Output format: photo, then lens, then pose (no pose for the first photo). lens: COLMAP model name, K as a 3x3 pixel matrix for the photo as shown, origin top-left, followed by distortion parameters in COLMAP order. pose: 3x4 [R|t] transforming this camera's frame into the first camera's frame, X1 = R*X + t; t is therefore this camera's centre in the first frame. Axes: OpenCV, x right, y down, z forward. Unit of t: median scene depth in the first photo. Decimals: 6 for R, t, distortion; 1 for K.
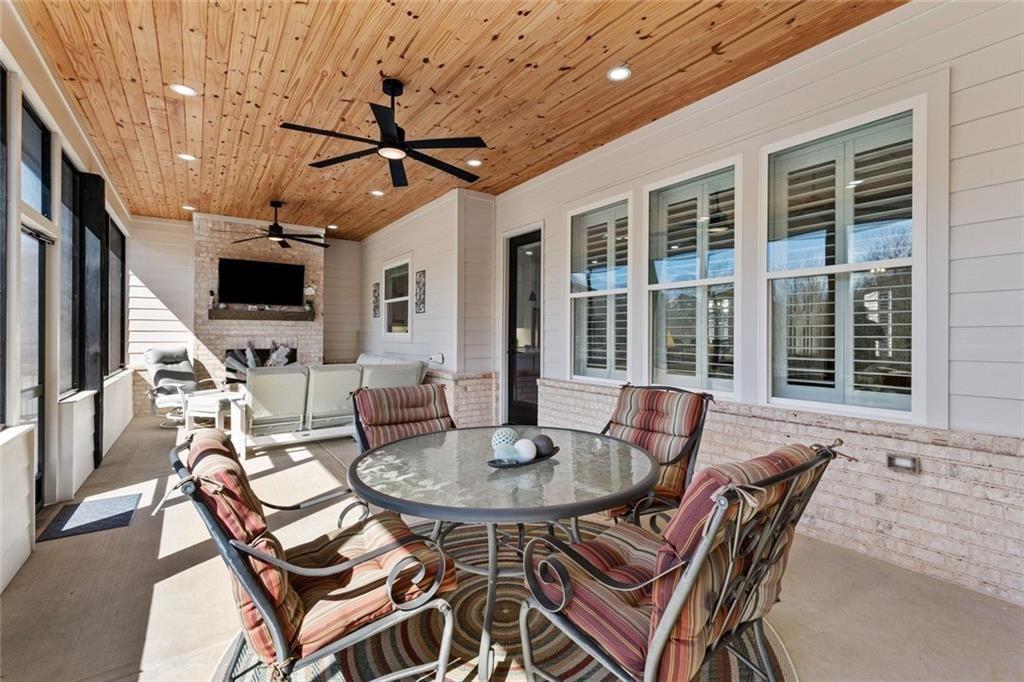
lens RADIAL K [[462.3, 0, 515.5], [0, 462.3, 336.3], [0, 0, 1]] dist [0.001846, 0.000193]
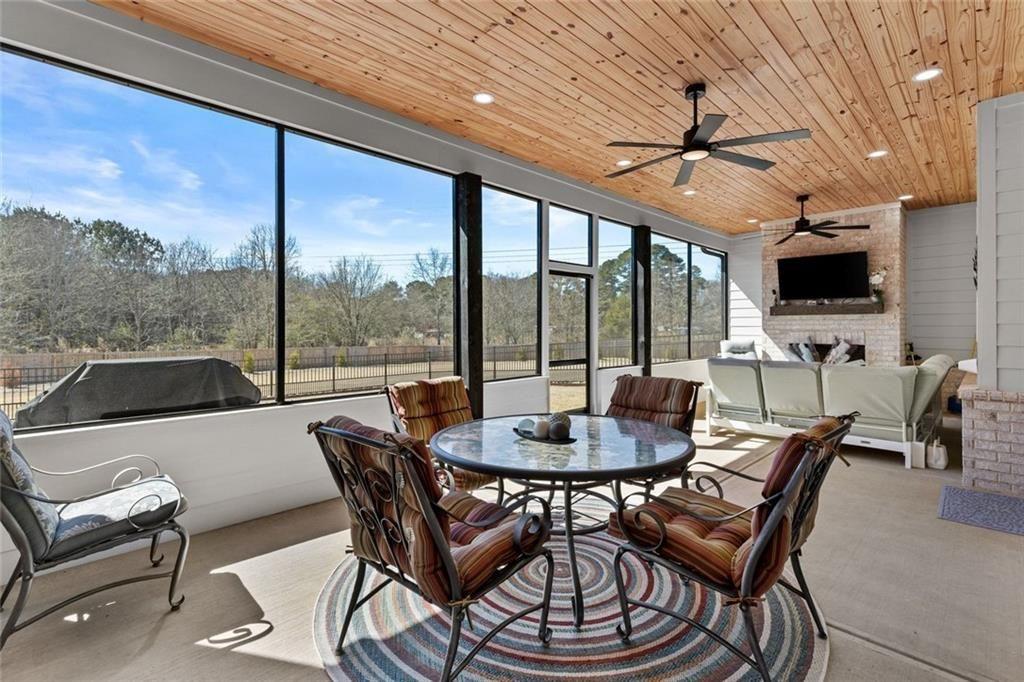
lens RADIAL K [[462.3, 0, 514.4], [0, 462.3, 335.5], [0, 0, 1]] dist [0.001846, 0.000193]
pose [[0.162191, 0.014027, -0.986660, 0.325513], [-0.001449, 0.999901, 0.013977, -0.003770], [0.986758, -0.000837, 0.162195, 0.202249]]
